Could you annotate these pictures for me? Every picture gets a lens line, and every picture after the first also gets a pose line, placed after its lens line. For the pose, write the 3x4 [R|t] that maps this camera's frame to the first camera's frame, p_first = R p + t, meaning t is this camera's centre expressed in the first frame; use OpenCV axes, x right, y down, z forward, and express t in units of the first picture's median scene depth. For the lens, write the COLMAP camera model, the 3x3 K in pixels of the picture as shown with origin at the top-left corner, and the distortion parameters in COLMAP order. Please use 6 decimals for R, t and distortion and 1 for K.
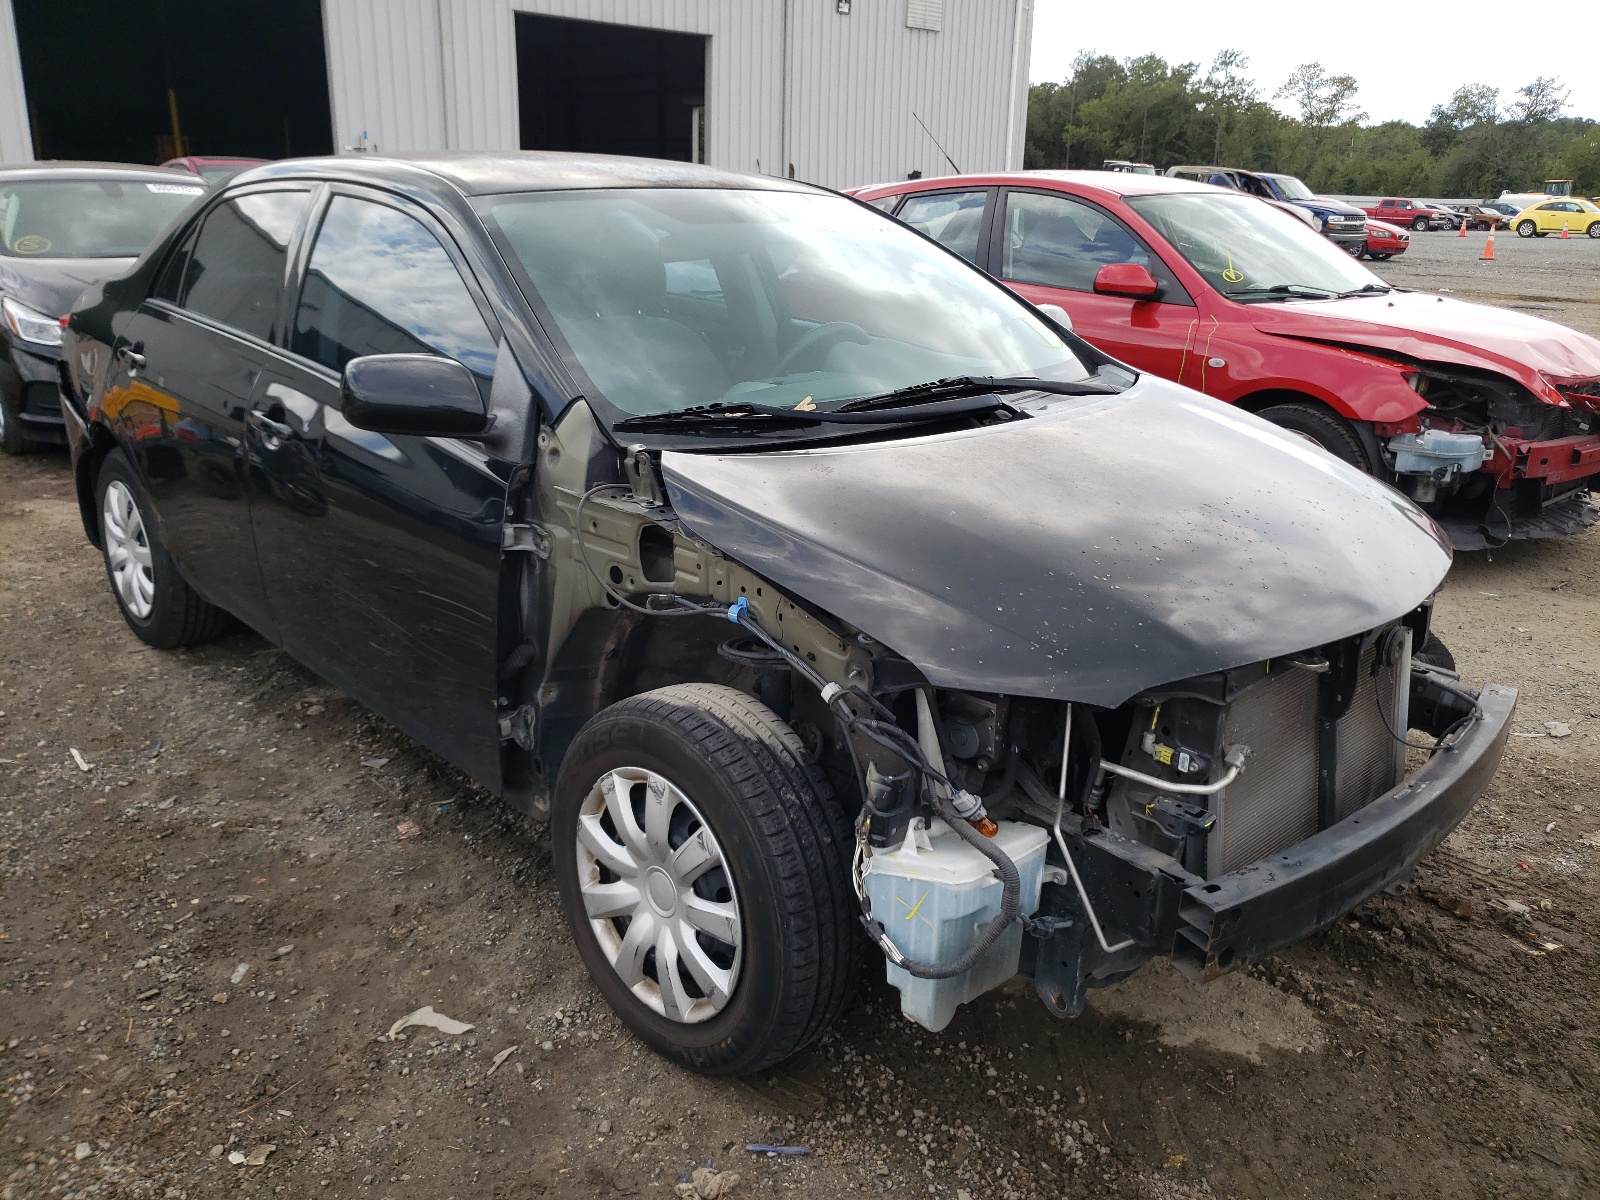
lens RADIAL K [[1239.3, 0, 800.0], [0, 1239.3, 600.0], [0, 0, 1]] dist [0.011183, 0.005041]
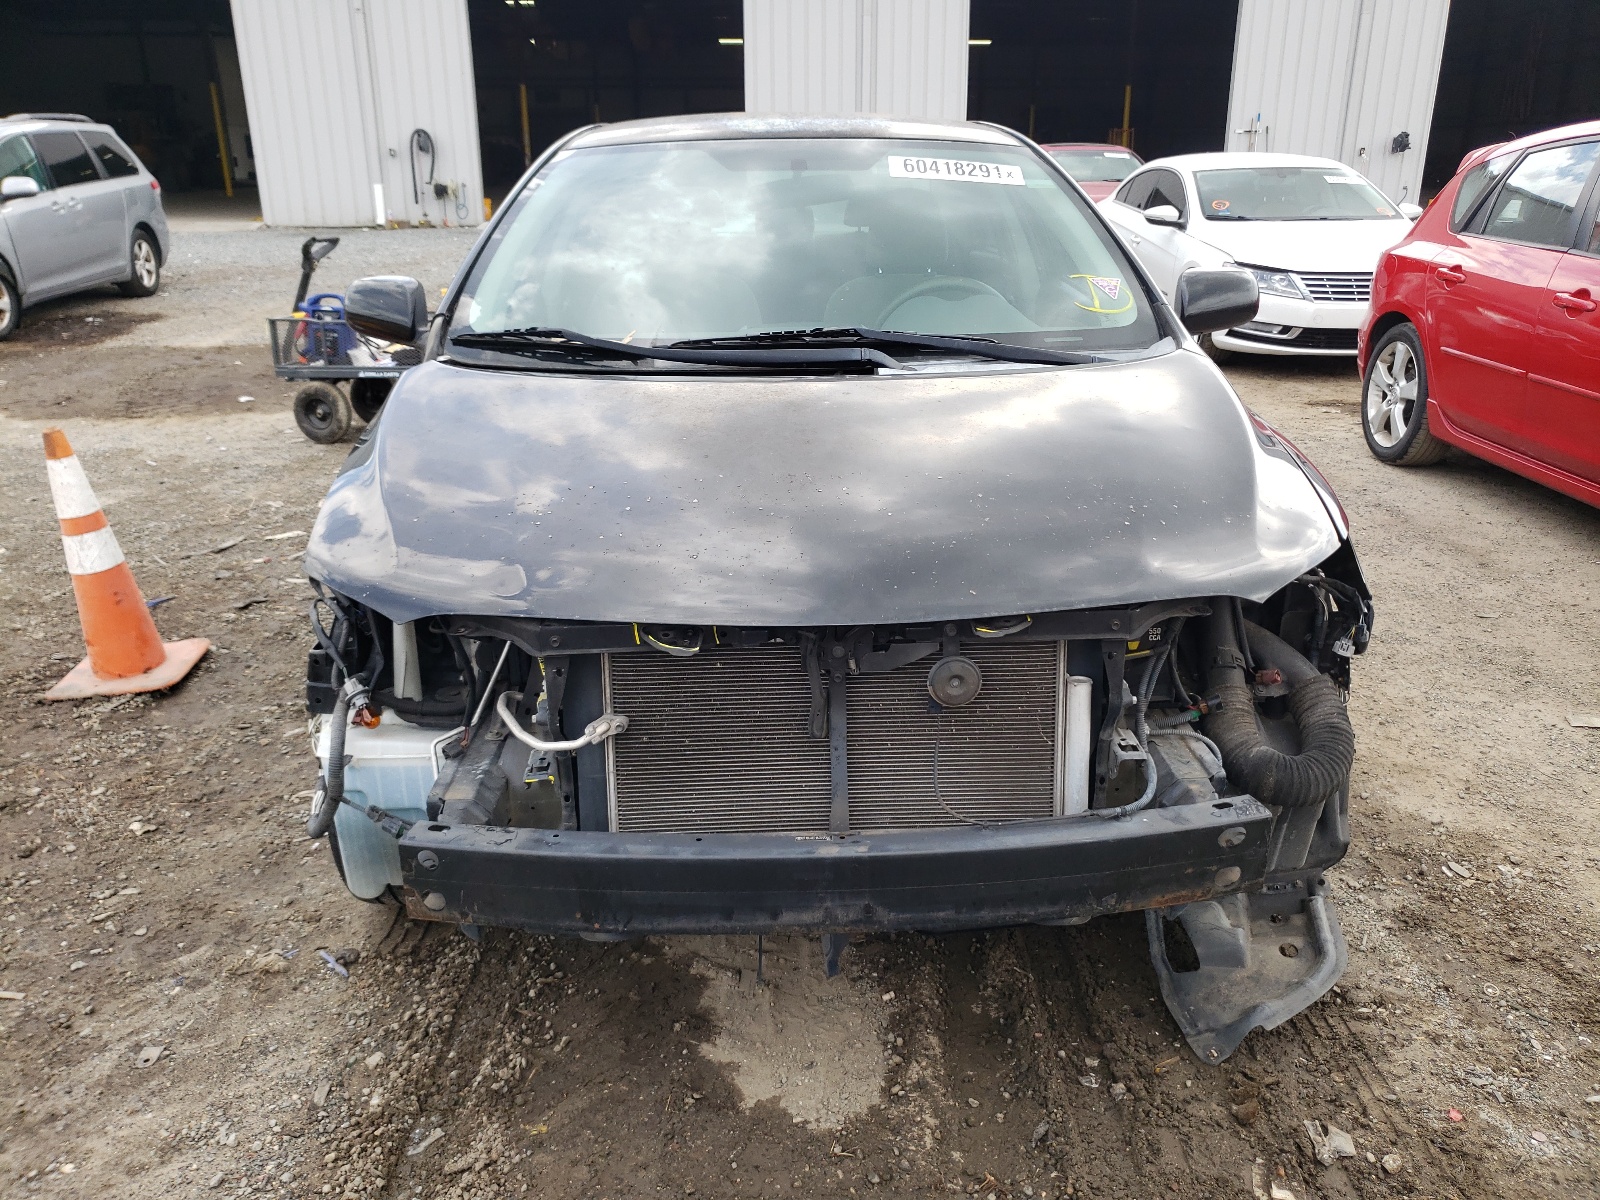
lens RADIAL K [[1218.4, 0, 800.0], [0, 1218.4, 600.0], [0, 0, 1]] dist [0.003890, 0.007554]
pose [[0.756432, 0.193469, -0.624805, 0.826705], [-0.183976, 0.979620, 0.080603, -0.052553], [0.627666, 0.053979, 0.776609, 0.322821]]
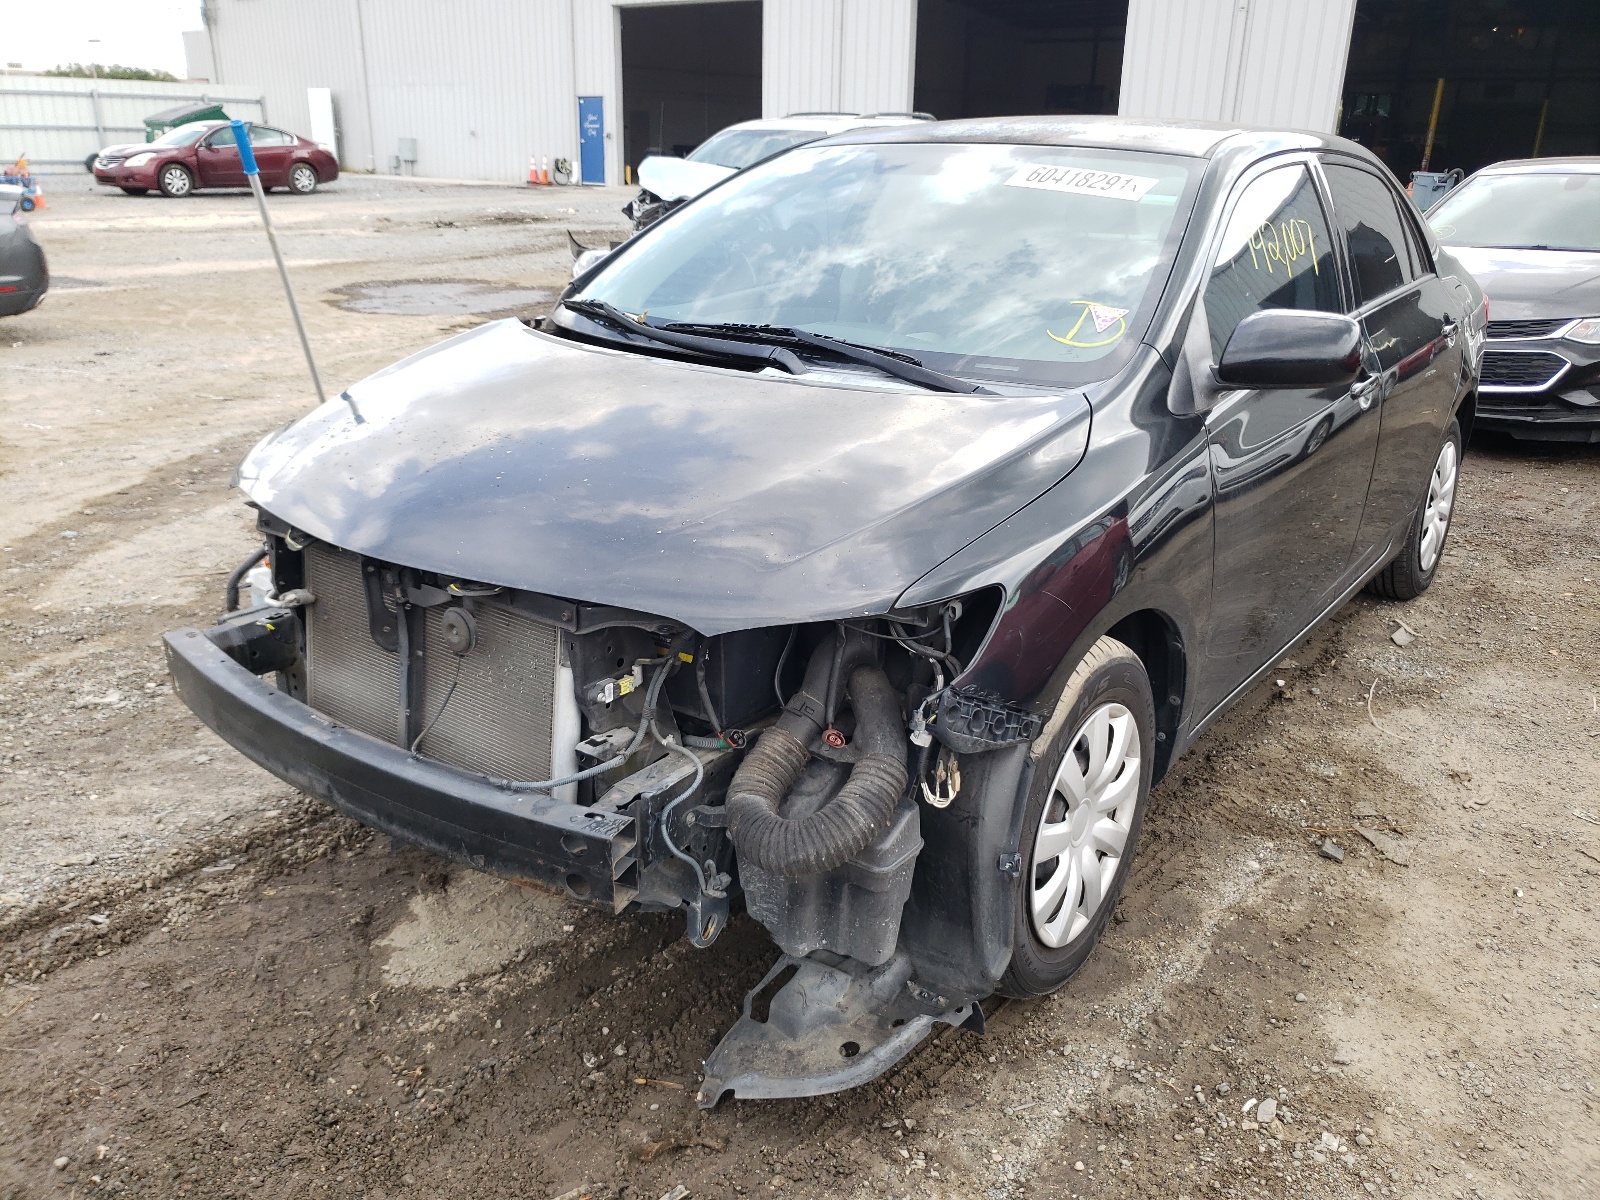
lens RADIAL K [[1202.6, 0, 800.0], [0, 1202.6, 600.0], [0, 0, 1]] dist [0.003957, -0.000546]
pose [[0.167079, 0.319262, -0.932822, 1.236843], [-0.318956, 0.912747, 0.255263, -0.262214], [0.932926, 0.254880, 0.254331, 0.958011]]
